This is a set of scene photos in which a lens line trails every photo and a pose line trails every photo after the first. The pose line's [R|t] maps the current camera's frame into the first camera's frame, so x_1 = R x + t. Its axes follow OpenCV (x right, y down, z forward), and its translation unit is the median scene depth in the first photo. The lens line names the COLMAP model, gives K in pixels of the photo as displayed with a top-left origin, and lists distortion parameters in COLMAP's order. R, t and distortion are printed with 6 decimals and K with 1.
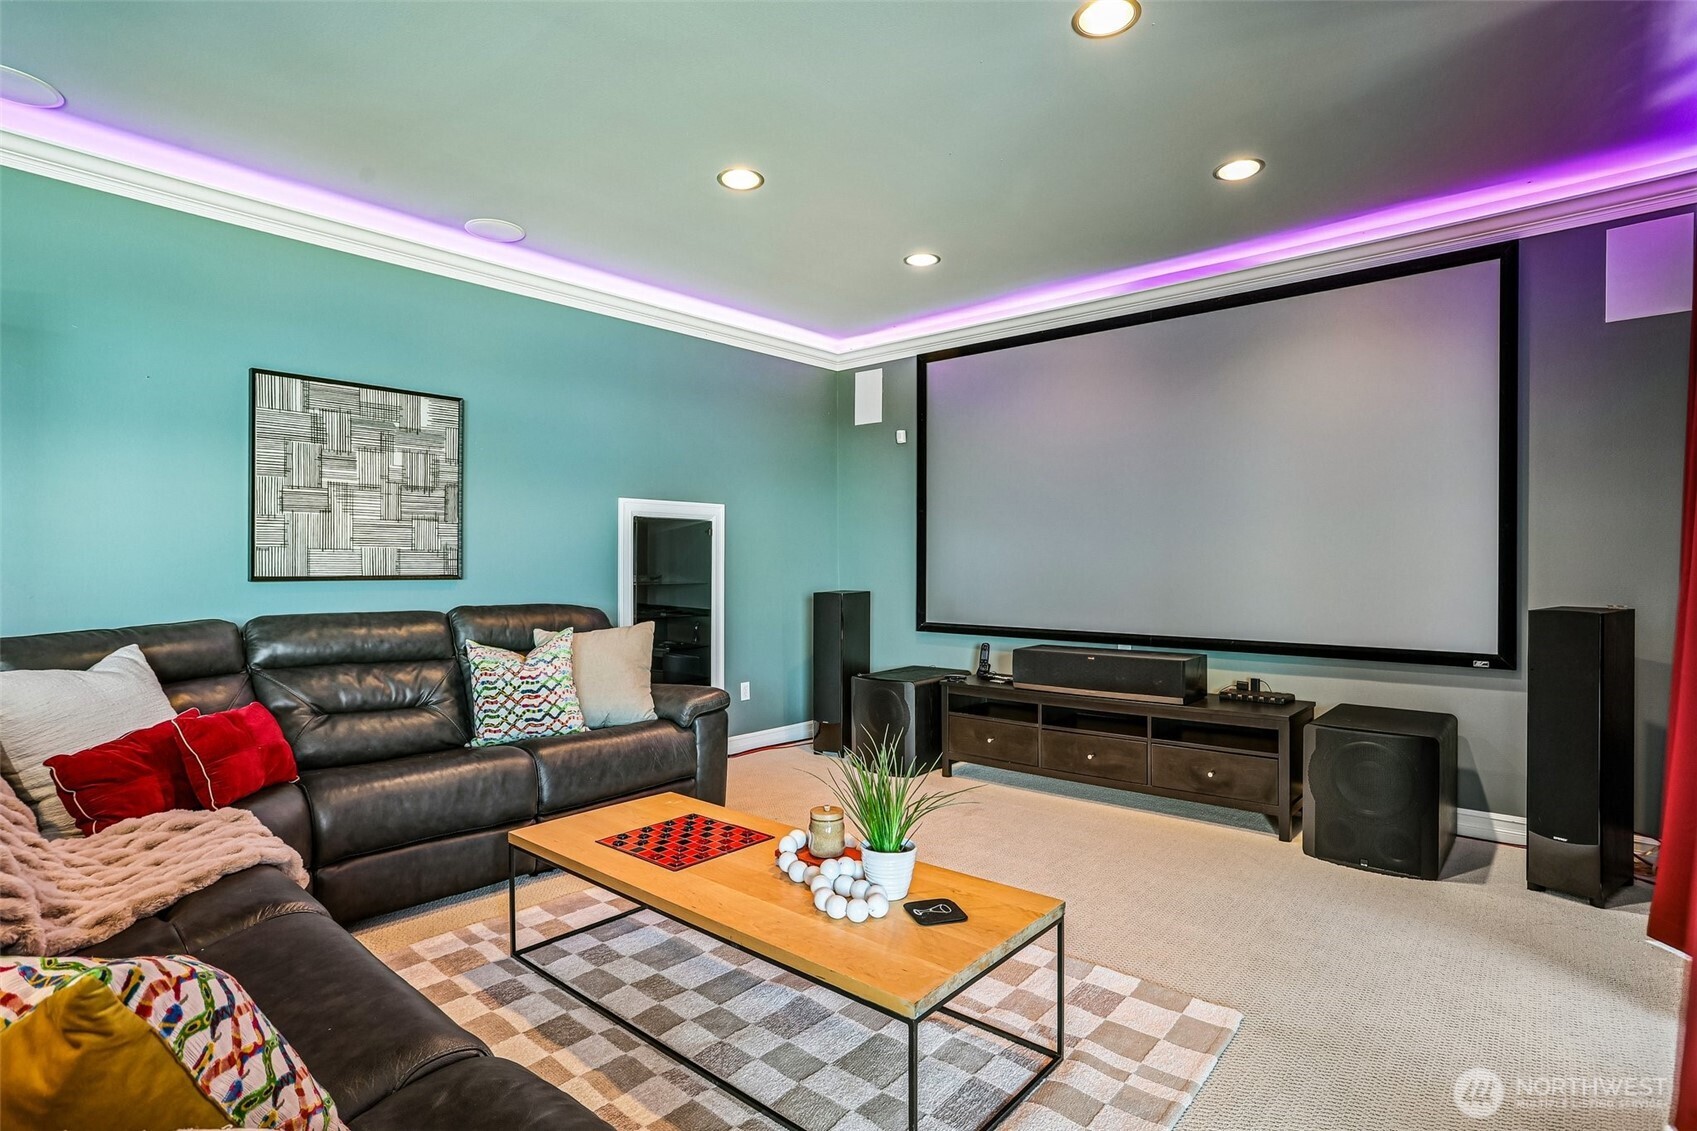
lens RADIAL K [[841.2, 0, 846.7], [0, 841.2, 569.1], [0, 0, 1]] dist [-0.043259, 0.023538]
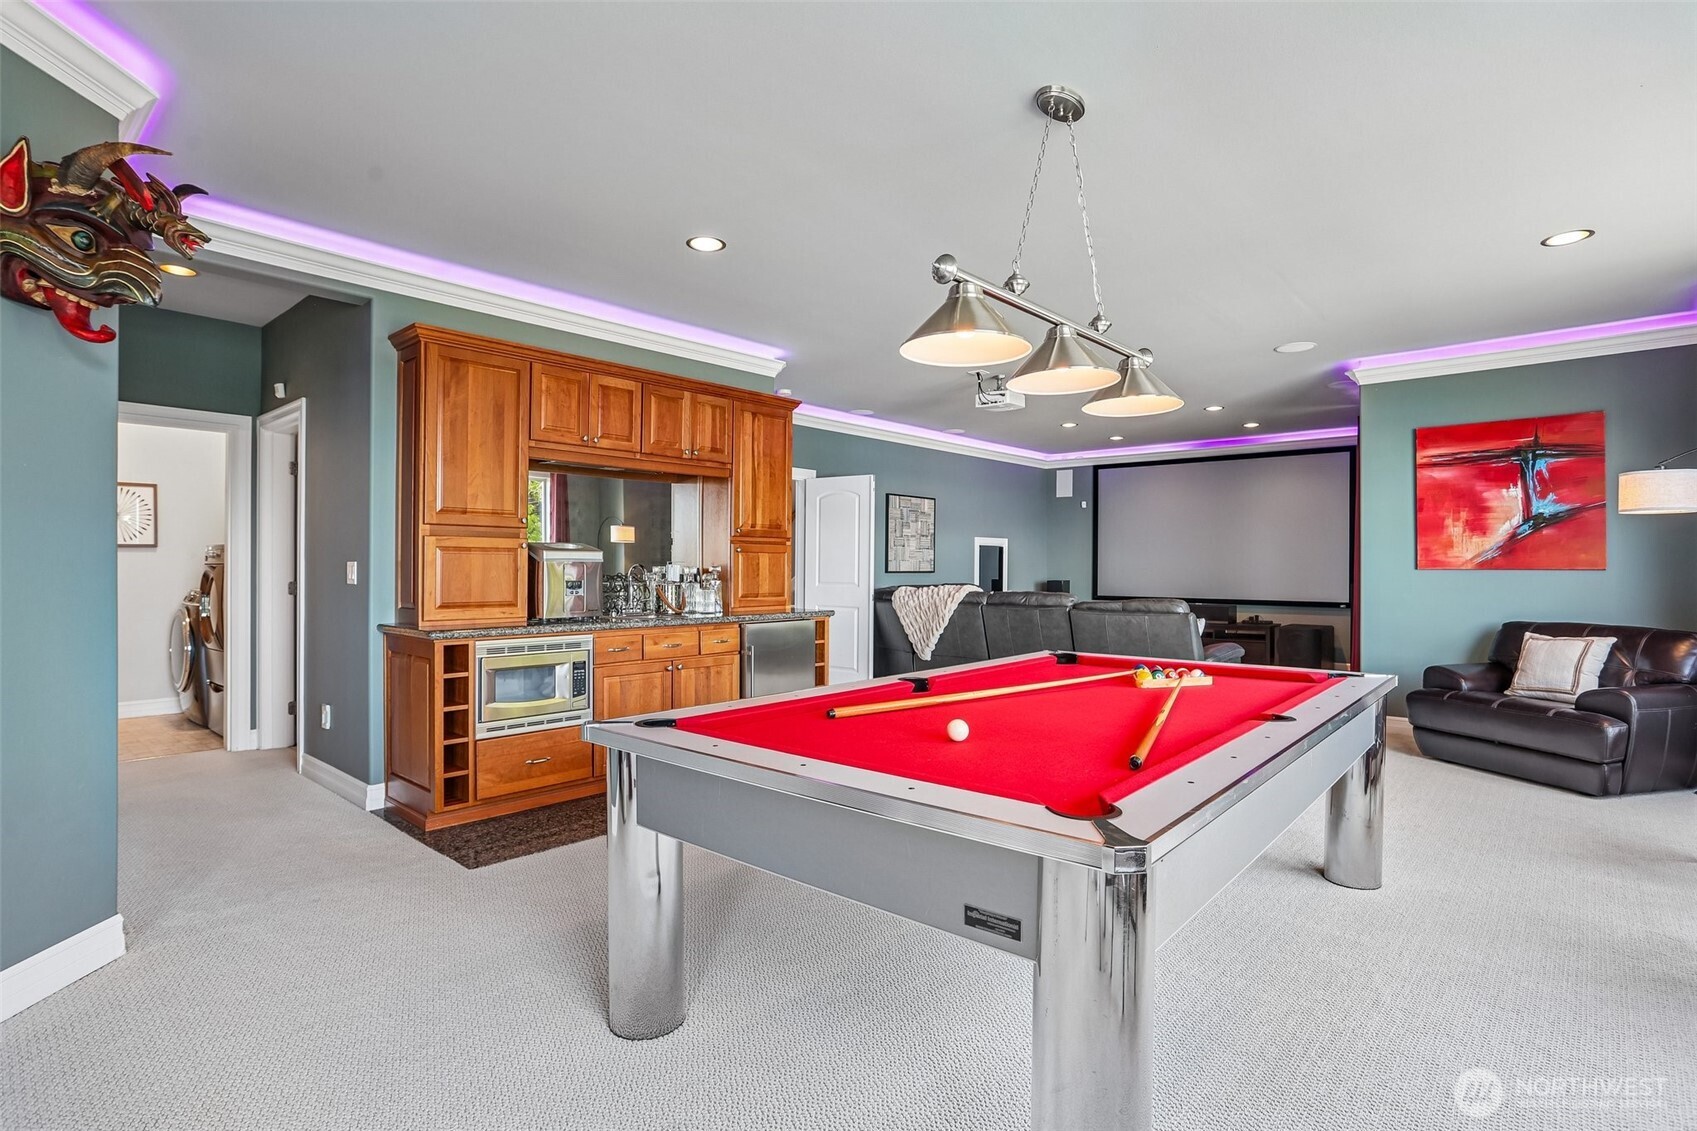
lens RADIAL K [[841.2, 0, 854.3], [0, 841.2, 559.5], [0, 0, 1]] dist [-0.043259, 0.023538]
pose [[0.999979, 0.005270, 0.003850, -0.688866], [-0.005224, 0.999916, -0.011869, 0.003605], [-0.003913, 0.011848, 0.999922, -1.419279]]
